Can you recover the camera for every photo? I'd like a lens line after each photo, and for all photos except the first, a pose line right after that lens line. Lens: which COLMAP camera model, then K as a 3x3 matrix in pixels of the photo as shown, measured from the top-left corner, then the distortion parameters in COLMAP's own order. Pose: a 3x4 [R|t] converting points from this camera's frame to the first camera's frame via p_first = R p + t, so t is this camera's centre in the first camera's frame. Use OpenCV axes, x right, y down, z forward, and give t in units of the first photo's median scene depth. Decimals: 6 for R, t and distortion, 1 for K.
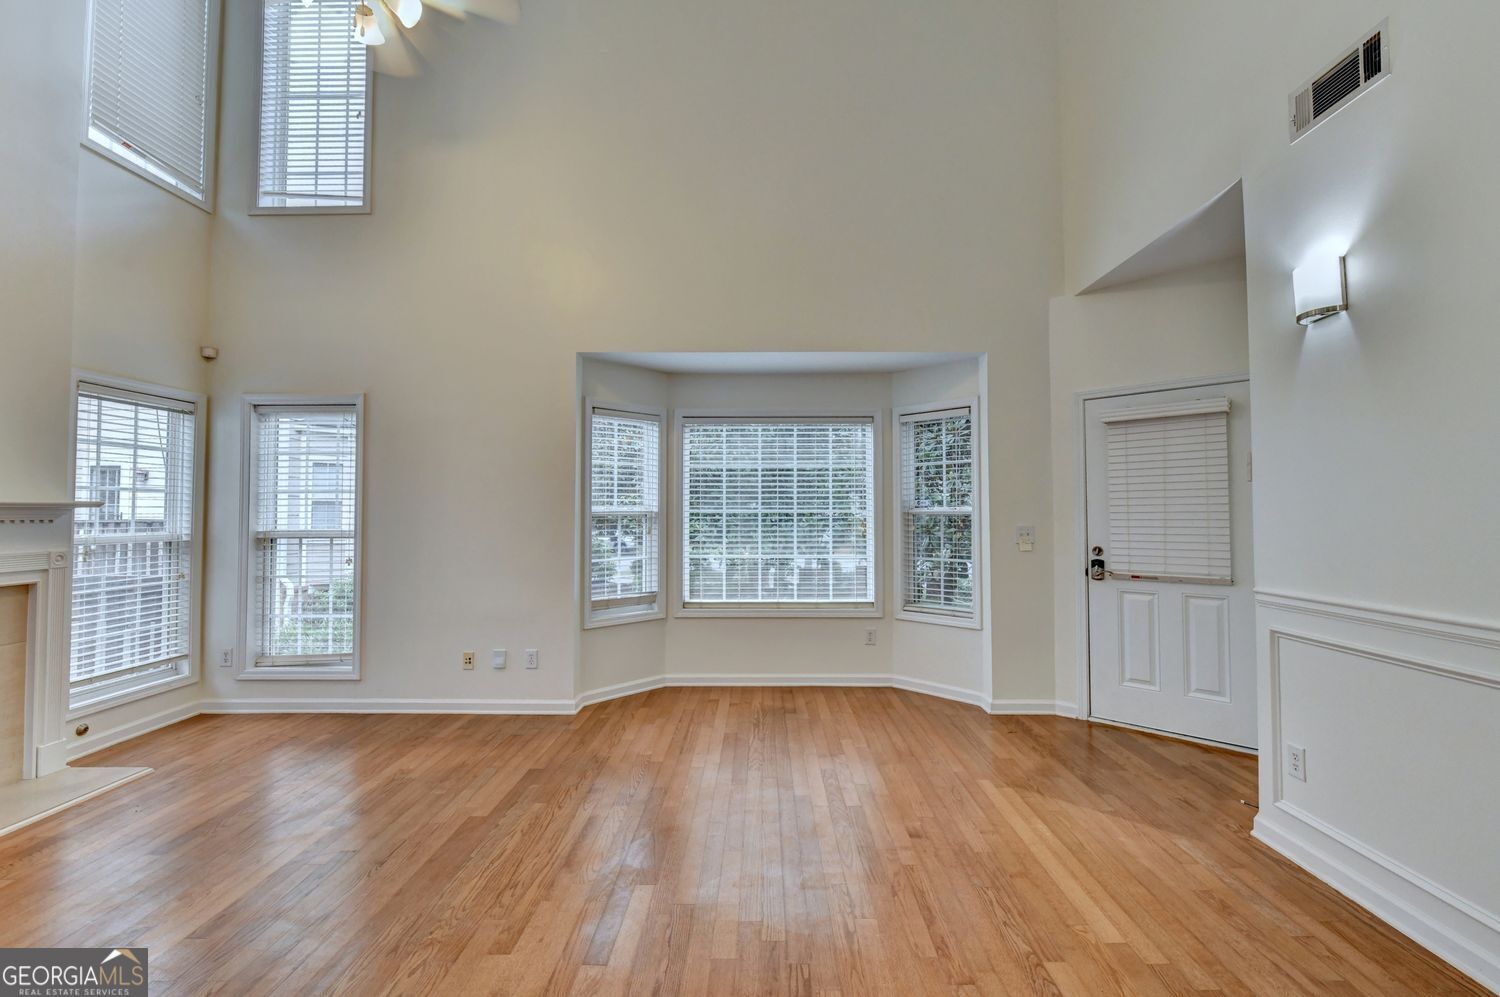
lens RADIAL K [[633.7, 0, 763.4], [0, 633.7, 497.4], [0, 0, 1]] dist [-0.007484, -0.000615]
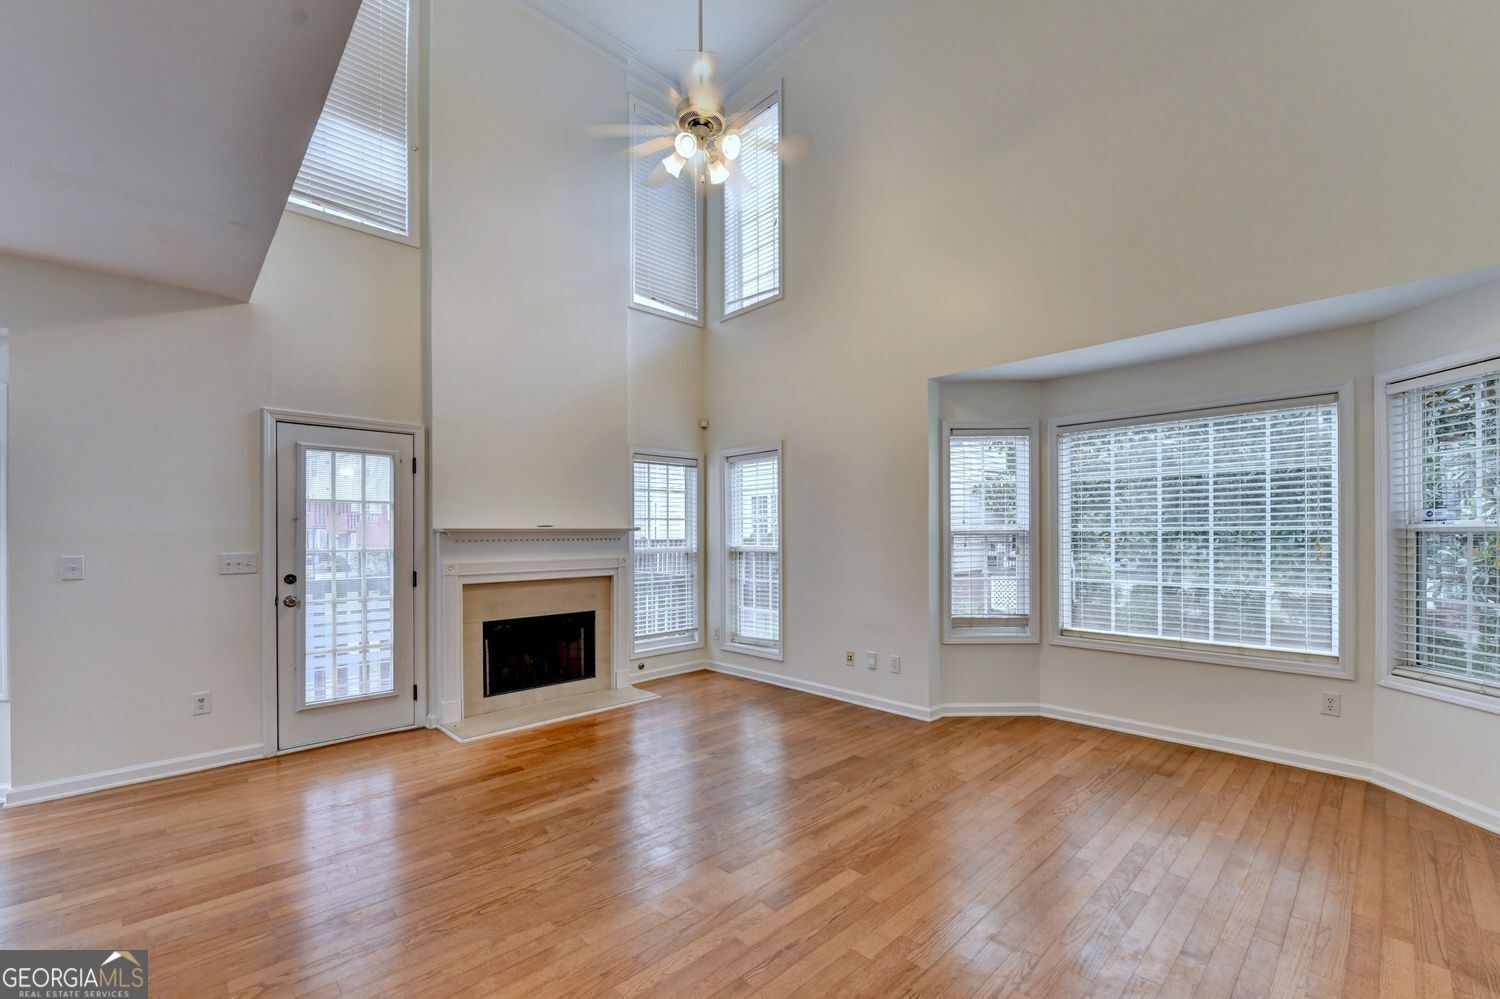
lens RADIAL K [[624.1, 0, 765.5], [0, 624.1, 537.2], [0, 0, 1]] dist [-0.006926, -0.001180]
pose [[0.701293, 0.000821, -0.712873, 0.262975], [0.024234, 0.999394, 0.024992, -0.000353], [0.712461, -0.034803, 0.700848, 0.080423]]
